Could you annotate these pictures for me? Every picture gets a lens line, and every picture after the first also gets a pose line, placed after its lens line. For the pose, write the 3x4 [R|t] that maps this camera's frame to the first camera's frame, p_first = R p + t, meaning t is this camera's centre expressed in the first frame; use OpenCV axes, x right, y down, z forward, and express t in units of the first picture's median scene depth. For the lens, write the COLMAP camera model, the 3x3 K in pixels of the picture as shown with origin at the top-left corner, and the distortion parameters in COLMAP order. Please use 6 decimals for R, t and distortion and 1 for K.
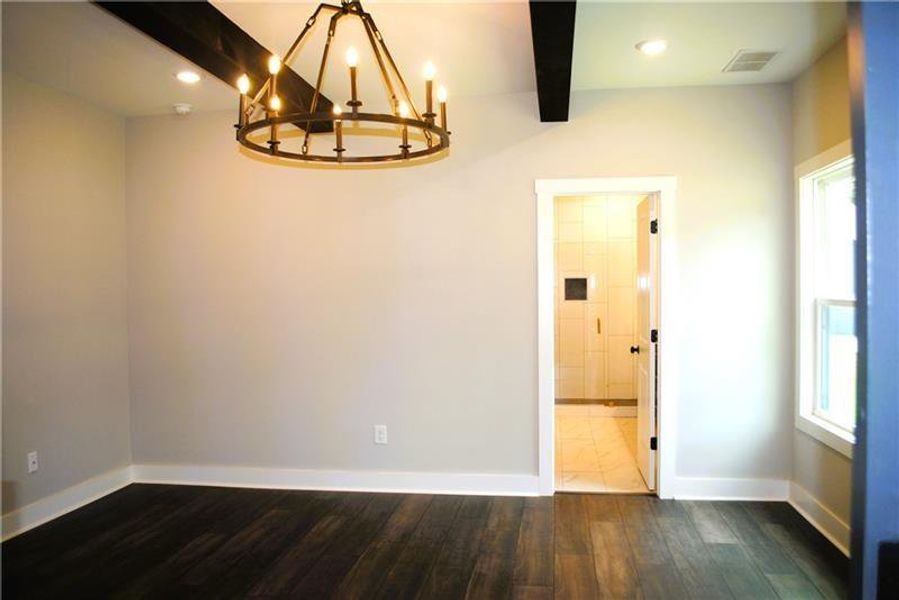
lens RADIAL K [[720.5, 0, 455.7], [0, 720.5, 299.3], [0, 0, 1]] dist [0.001276, -0.017229]
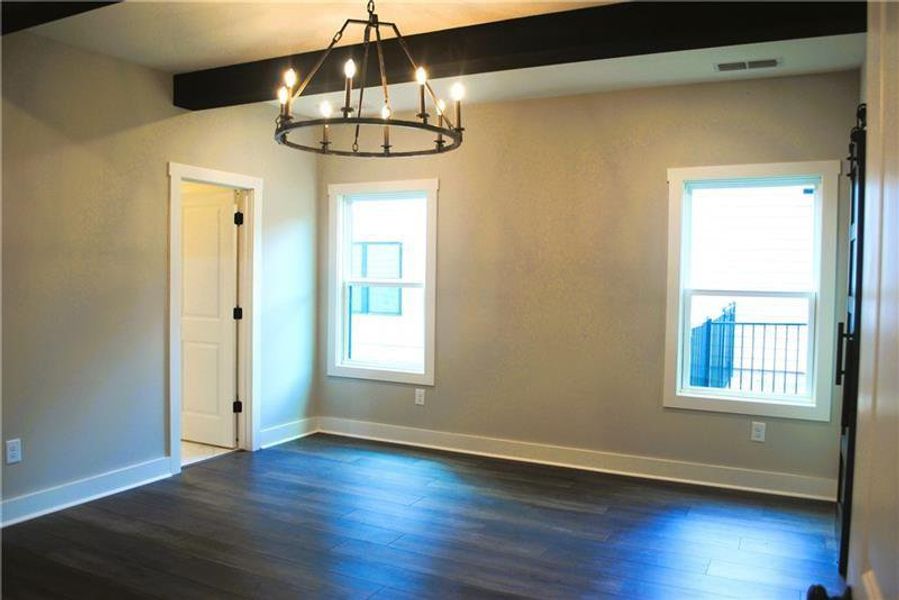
lens RADIAL K [[720.5, 0, 451.5], [0, 720.5, 299.7], [0, 0, 1]] dist [0.001276, -0.017229]
pose [[0.358543, -0.021668, 0.933262, -0.694915], [-0.007949, 0.999623, 0.026263, -0.004372], [-0.933479, -0.016835, 0.358236, 0.277407]]
